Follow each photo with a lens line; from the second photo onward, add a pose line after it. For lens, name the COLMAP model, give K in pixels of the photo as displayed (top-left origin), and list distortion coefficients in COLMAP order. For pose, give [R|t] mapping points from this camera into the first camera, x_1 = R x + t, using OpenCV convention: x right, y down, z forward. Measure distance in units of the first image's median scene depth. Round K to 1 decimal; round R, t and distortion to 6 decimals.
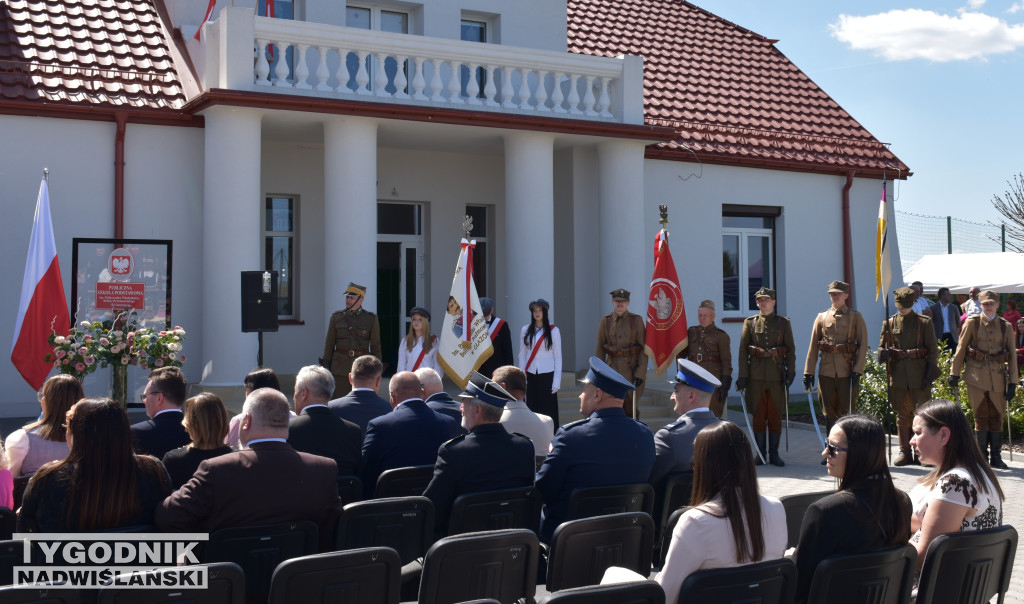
lens RADIAL K [[1143.2, 0, 544.1], [0, 1143.2, 273.4], [0, 0, 1]] dist [0.034505, 0.000000]
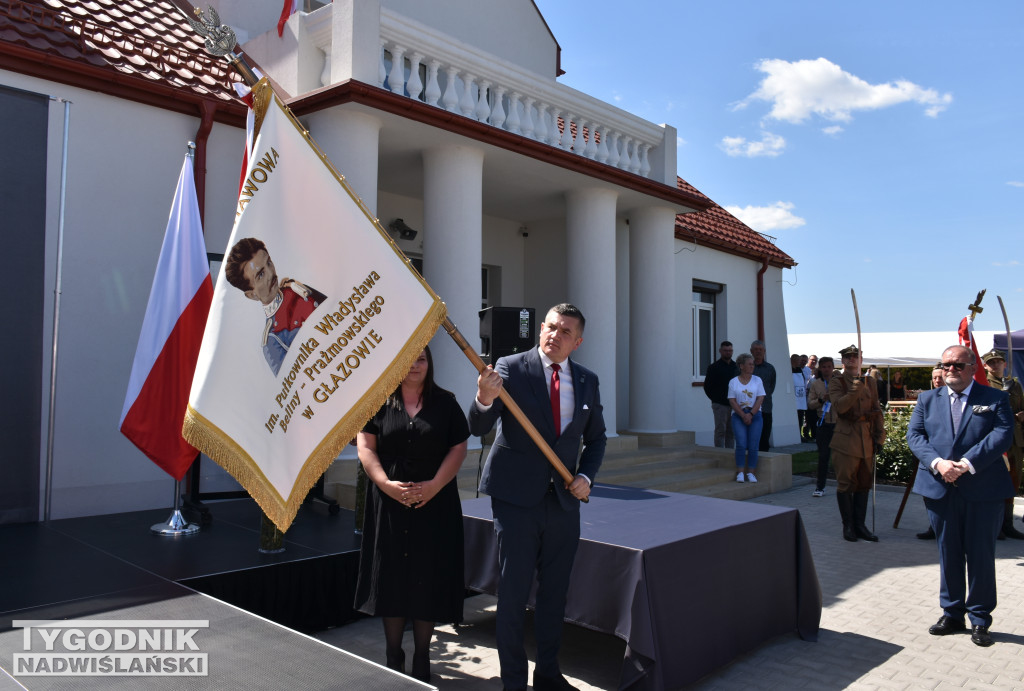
lens RADIAL K [[808.8, 0, 489.8], [0, 808.8, 341.5], [0, 0, 1]] dist [-0.025671, 0.006963]
pose [[0.950262, 0.028952, 0.310104, -0.390041], [-0.025201, 0.999553, -0.016096, 0.025486], [-0.310432, 0.007481, 0.950566, 0.478974]]
